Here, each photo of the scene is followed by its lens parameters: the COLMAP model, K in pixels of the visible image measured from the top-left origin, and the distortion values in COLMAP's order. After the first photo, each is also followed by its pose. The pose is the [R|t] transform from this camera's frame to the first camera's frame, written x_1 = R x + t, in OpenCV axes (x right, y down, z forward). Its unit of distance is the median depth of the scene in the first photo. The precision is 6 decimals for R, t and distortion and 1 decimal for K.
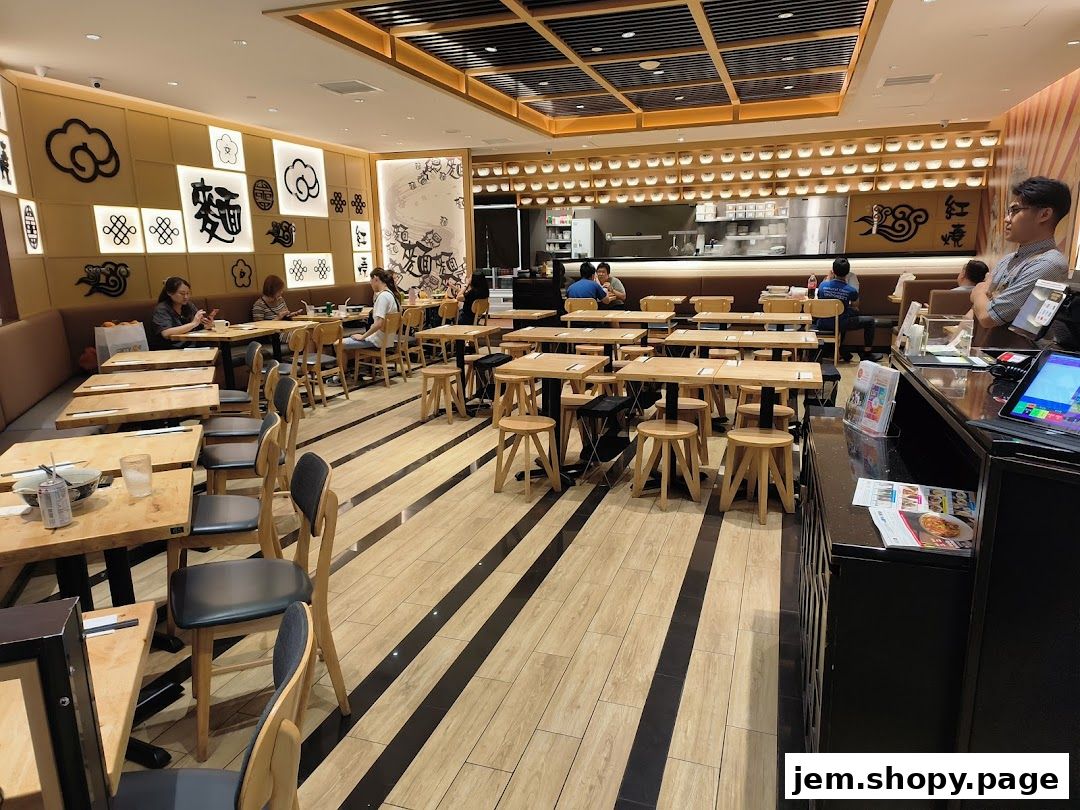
lens RADIAL K [[700.7, 0, 540.0], [0, 700.7, 405.0], [0, 0, 1]] dist [0.038618, -0.003499]
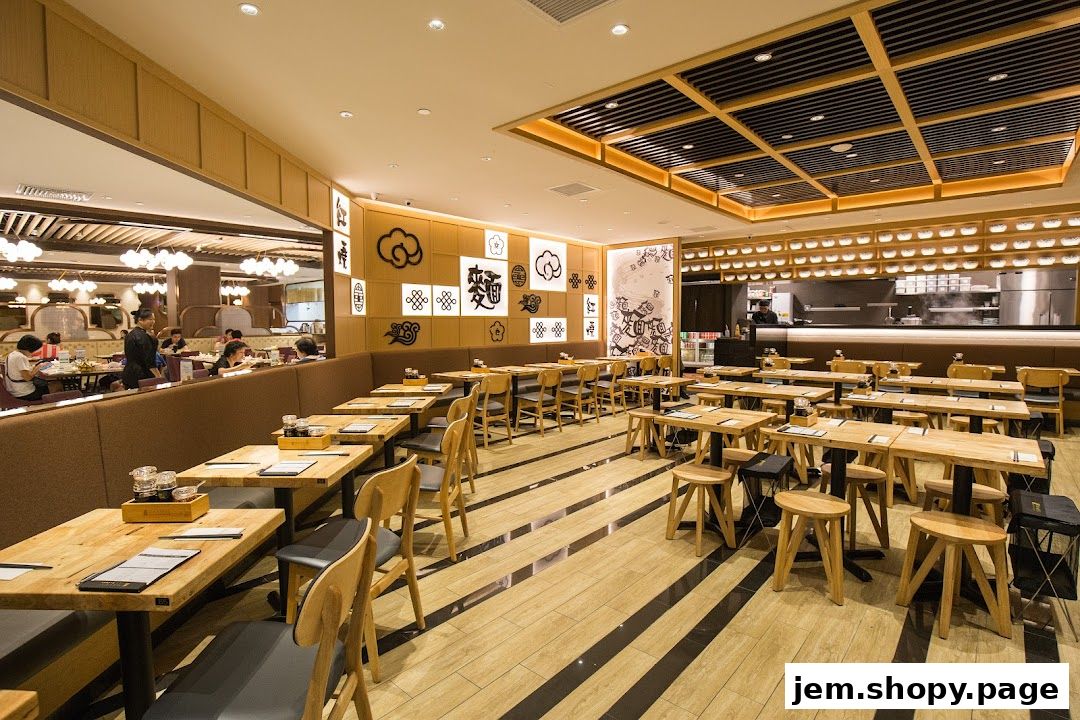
lens RADIAL K [[505.5, 0, 536.4], [0, 505.5, 354.6], [0, 0, 1]] dist [-0.022126, 0.000255]
pose [[0.916626, 0.032374, -0.398432, 0.036950], [-0.093806, 0.986303, -0.135669, -0.017897], [0.388583, 0.161733, 0.907108, 0.159200]]
